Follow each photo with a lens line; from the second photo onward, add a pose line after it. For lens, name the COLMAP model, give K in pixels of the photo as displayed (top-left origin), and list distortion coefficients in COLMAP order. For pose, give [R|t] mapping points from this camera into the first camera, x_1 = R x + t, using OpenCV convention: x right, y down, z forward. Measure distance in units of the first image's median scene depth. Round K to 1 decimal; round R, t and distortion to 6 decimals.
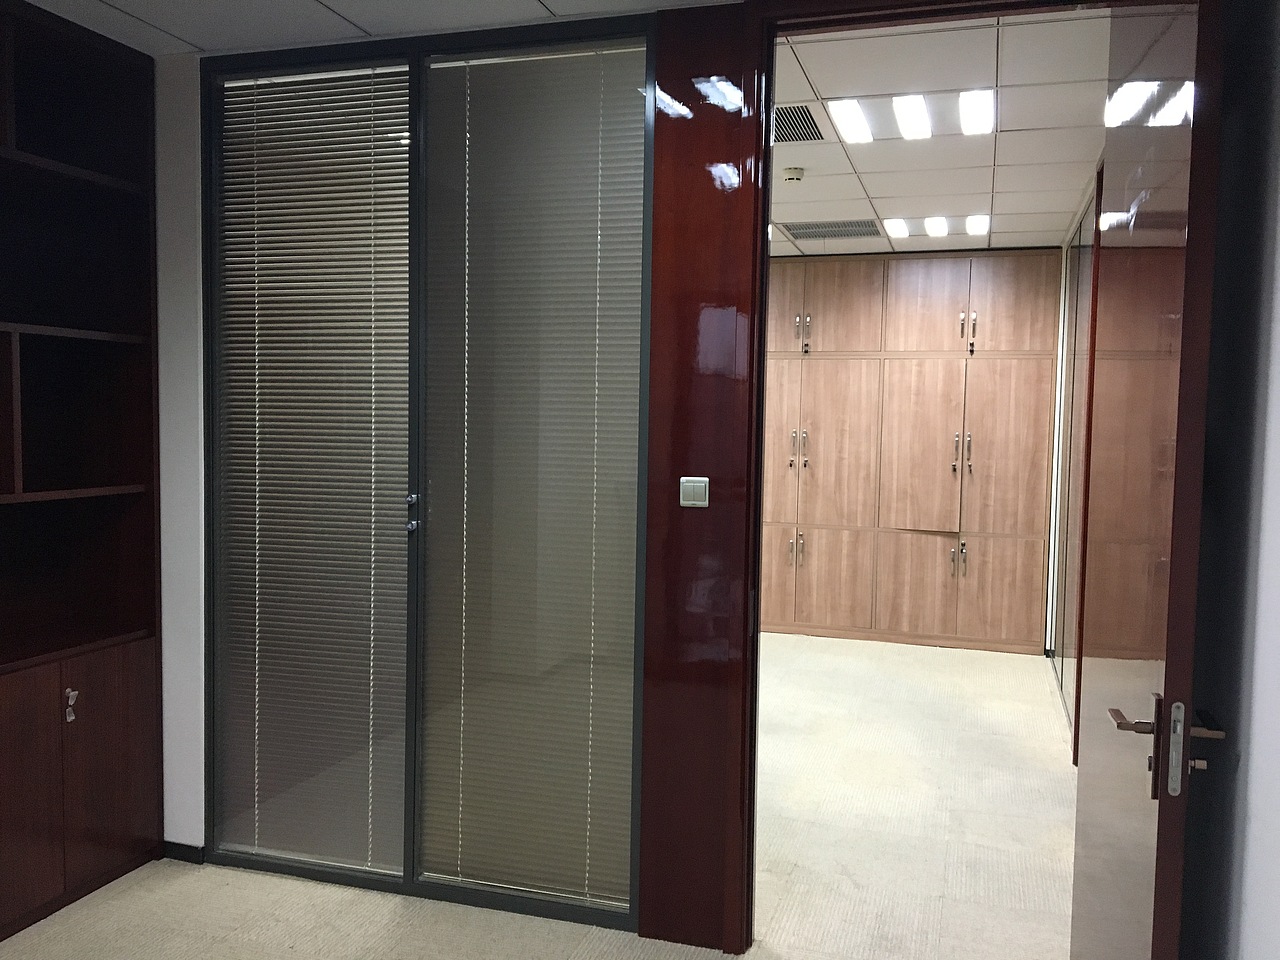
lens RADIAL K [[1079.8, 0, 640.0], [0, 1079.8, 480.0], [0, 0, 1]] dist [0.116316, -0.186851]
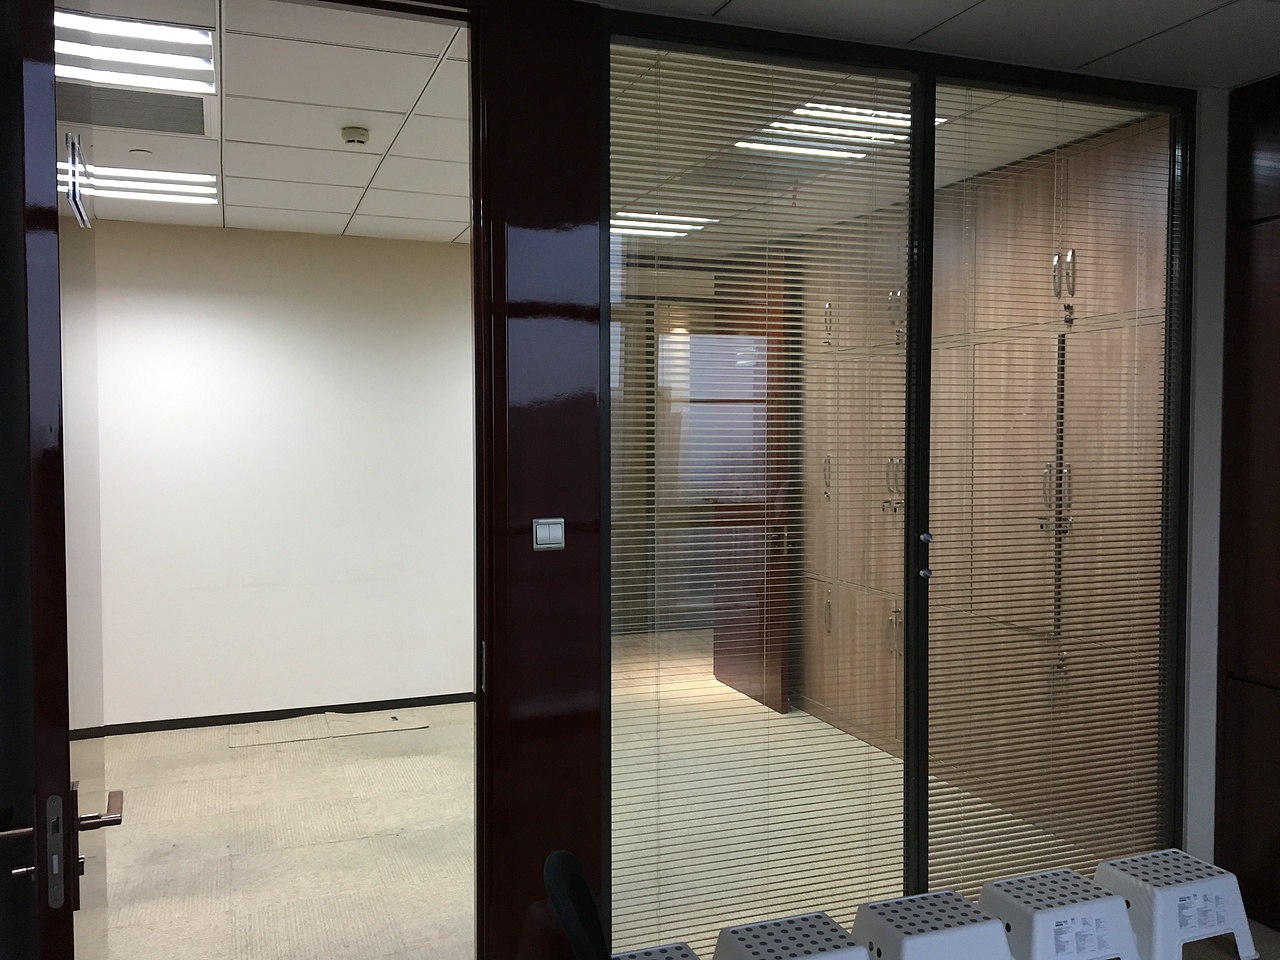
lens RADIAL K [[1079.8, 0, 640.0], [0, 1079.8, 480.0], [0, 0, 1]] dist [0.116316, -0.186851]
pose [[0.617383, 0.015272, -0.786514, 0.620384], [-0.032150, 0.999466, -0.005830, -0.023582], [0.786005, 0.028886, 0.617545, 0.472499]]
